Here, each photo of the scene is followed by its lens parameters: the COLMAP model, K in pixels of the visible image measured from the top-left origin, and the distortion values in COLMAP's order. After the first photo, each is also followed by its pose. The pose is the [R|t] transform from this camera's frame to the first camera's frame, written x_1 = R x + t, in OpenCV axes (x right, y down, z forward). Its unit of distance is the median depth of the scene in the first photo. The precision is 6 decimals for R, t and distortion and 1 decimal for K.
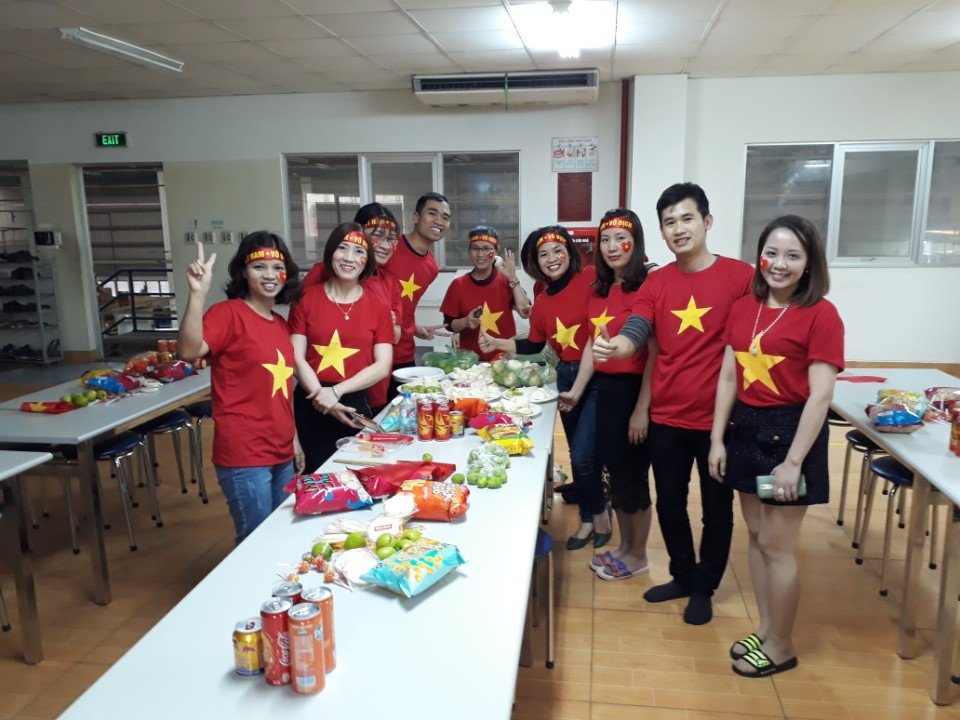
lens RADIAL K [[745.9, 0, 491.1], [0, 745.9, 354.9], [0, 0, 1]] dist [0.081469, -0.207826]
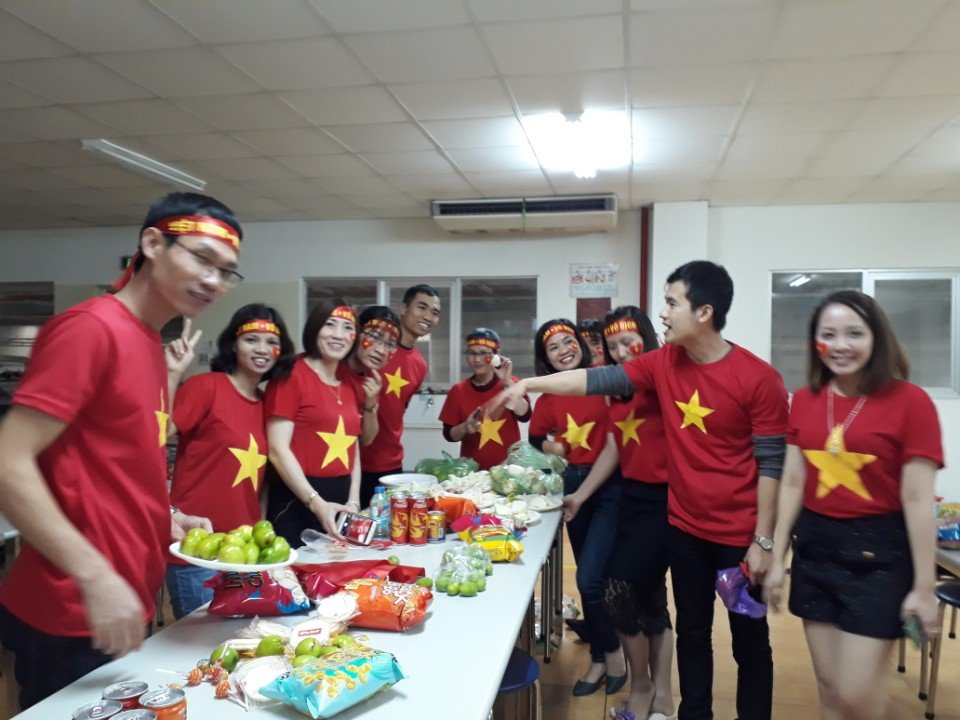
lens RADIAL K [[745.9, 0, 491.1], [0, 745.9, 354.9], [0, 0, 1]] dist [0.081469, -0.207826]
pose [[0.999007, 0.015202, -0.041873, 0.048332], [-0.023175, 0.980113, -0.197081, 0.068067], [0.038045, 0.197855, 0.979493, 0.133221]]
